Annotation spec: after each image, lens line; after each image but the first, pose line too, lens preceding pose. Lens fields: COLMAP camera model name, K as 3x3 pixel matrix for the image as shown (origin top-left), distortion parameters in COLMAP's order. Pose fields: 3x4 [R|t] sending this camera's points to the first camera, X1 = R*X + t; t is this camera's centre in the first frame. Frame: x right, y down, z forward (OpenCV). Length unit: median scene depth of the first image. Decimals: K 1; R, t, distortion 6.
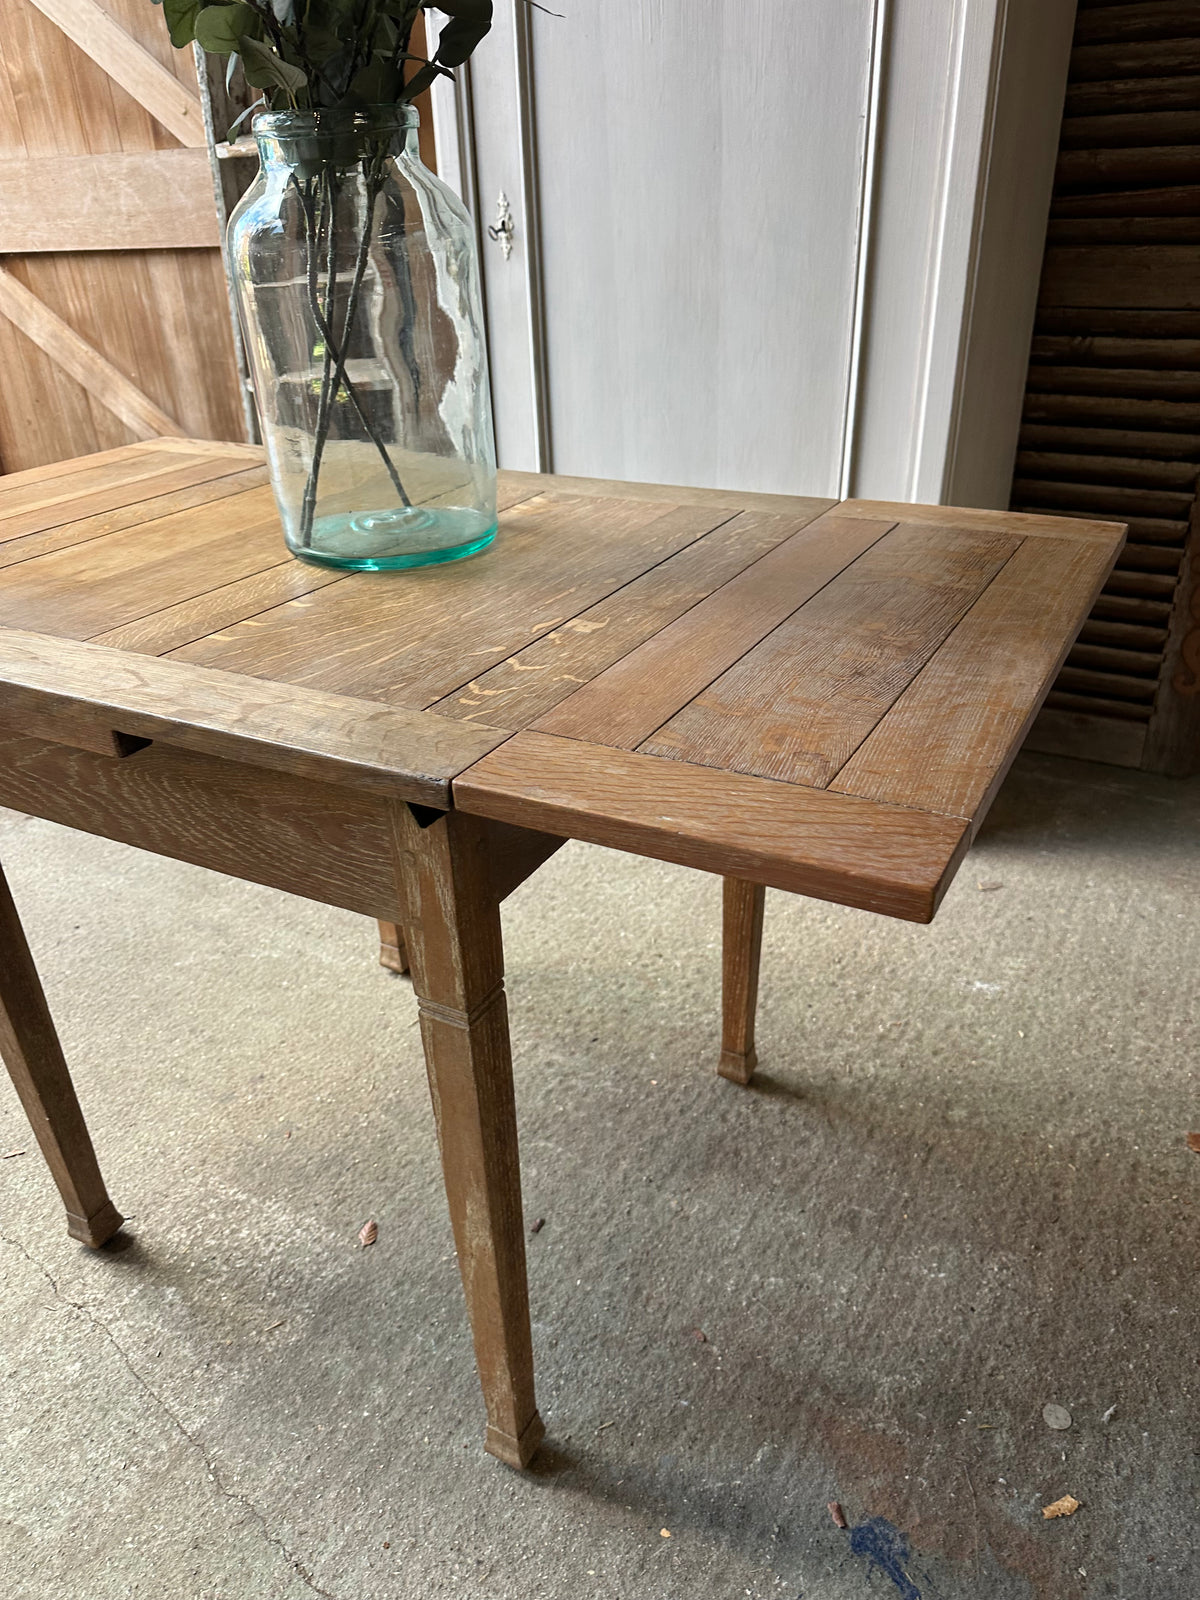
lens RADIAL K [[1138.8, 0, 608.9], [0, 1138.8, 804.5], [0, 0, 1]] dist [0.011722, -0.021275]
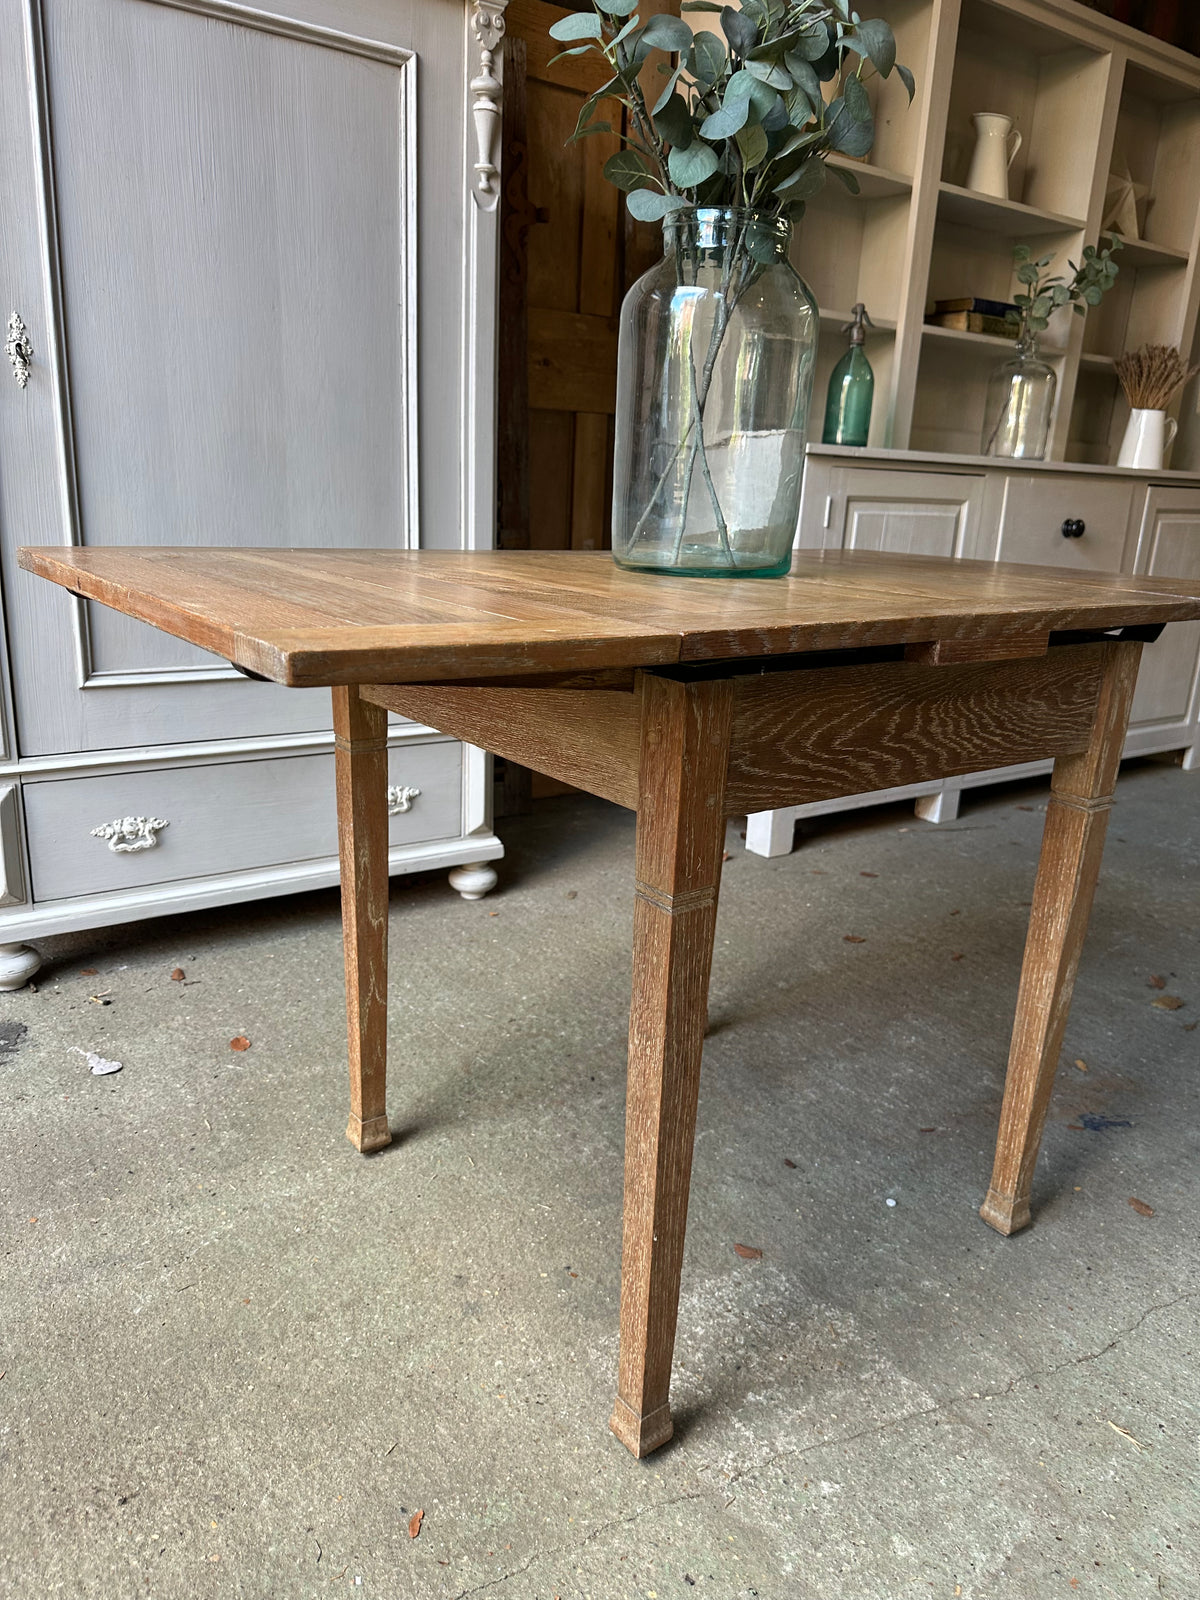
lens RADIAL K [[1123.8, 0, 598.1], [0, 1123.8, 807.2], [0, 0, 1]] dist [0.016216, -0.032218]
pose [[0.431177, -0.204604, 0.878763, -1.030199], [0.379505, 0.924732, 0.029098, -0.064245], [-0.818574, 0.320948, 0.476371, 0.492719]]
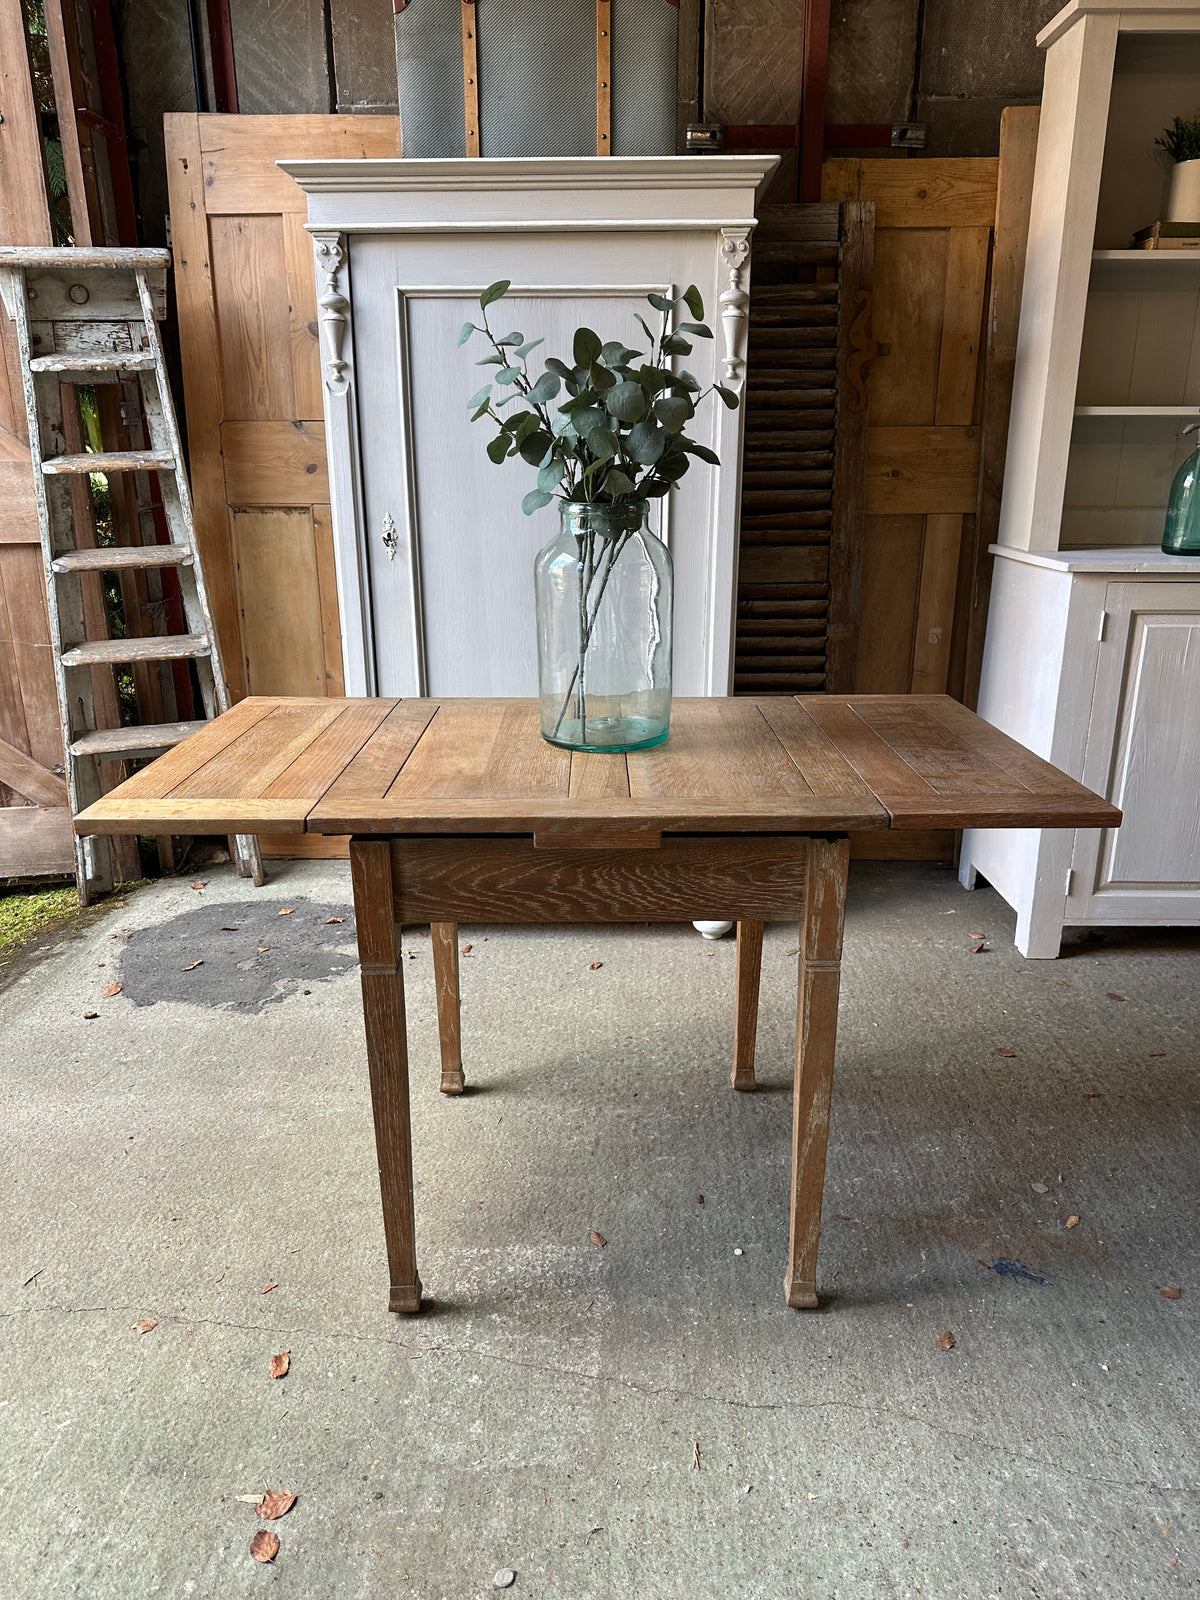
lens RADIAL K [[1118.2, 0, 602.6], [0, 1118.2, 810.5], [0, 0, 1]] dist [0.007258, -0.010615]
pose [[0.879340, -0.114413, 0.462245, -0.738312], [0.204744, 0.967241, -0.150082, 0.081244], [-0.429931, 0.226615, 0.873960, -0.269575]]
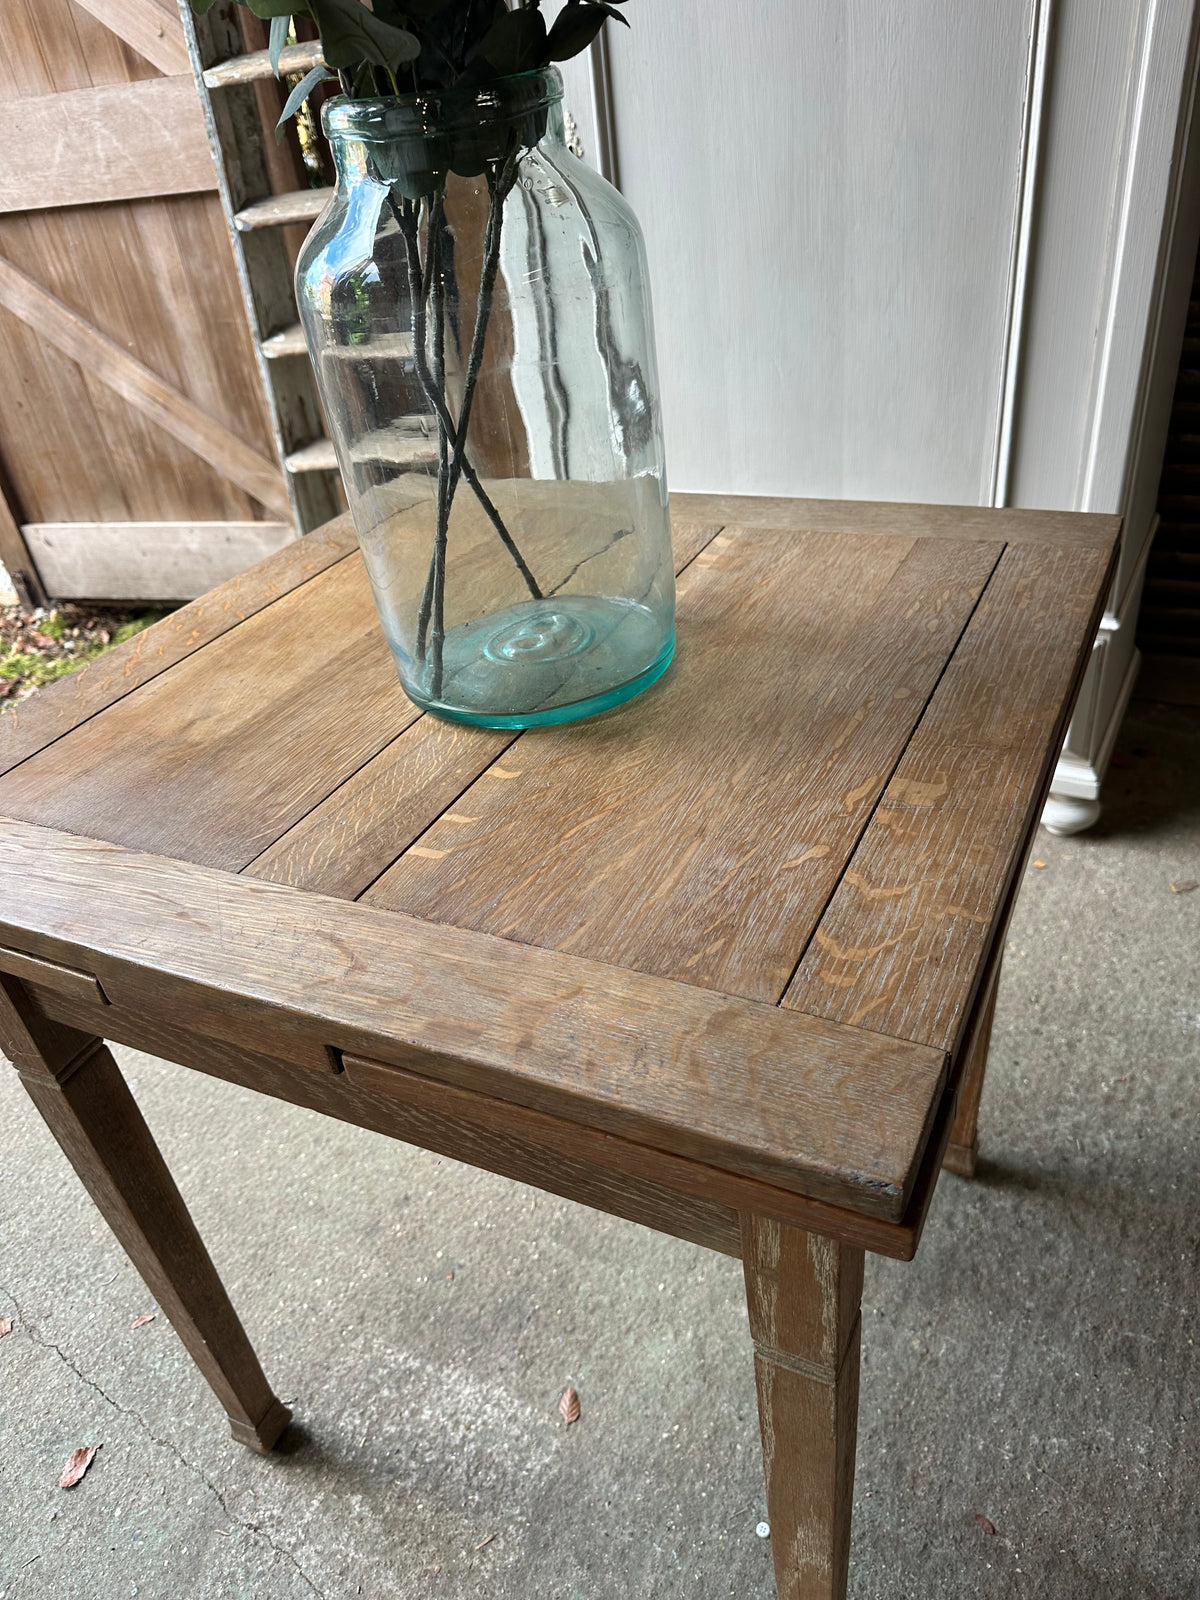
lens RADIAL K [[1155.7, 0, 600.0], [0, 1155.7, 800.0], [0, 0, 1]] dist [0.004823, -0.007963]
pose [[0.996833, -0.077220, -0.018997, -0.131753], [0.078526, 0.993540, 0.081924, -0.146516], [0.012548, -0.083156, 0.996458, 0.159362]]
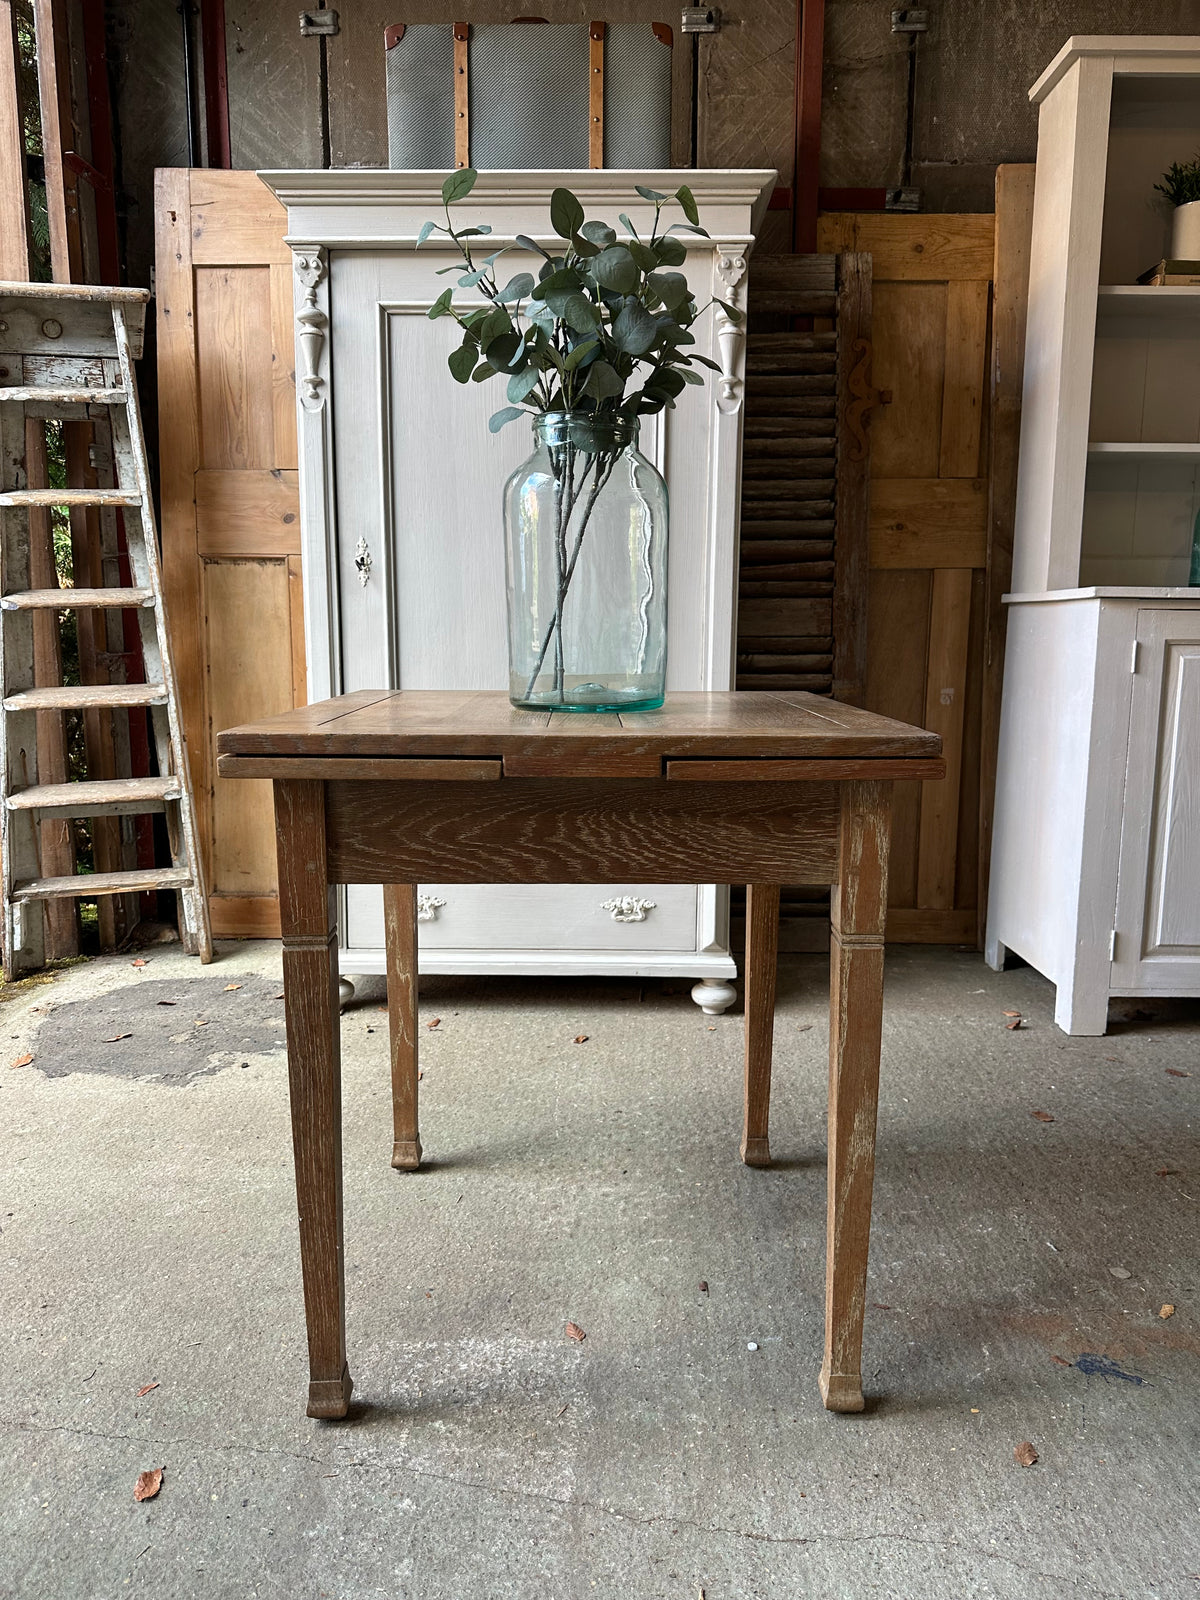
lens RADIAL K [[1124.5, 0, 608.6], [0, 1124.5, 797.0], [0, 0, 1]] dist [0.005498, -0.011016]
pose [[0.875244, -0.036854, 0.482276, -0.655157], [0.200980, 0.934650, -0.293319, 0.215898], [-0.439950, 0.353654, 0.825453, -0.064124]]
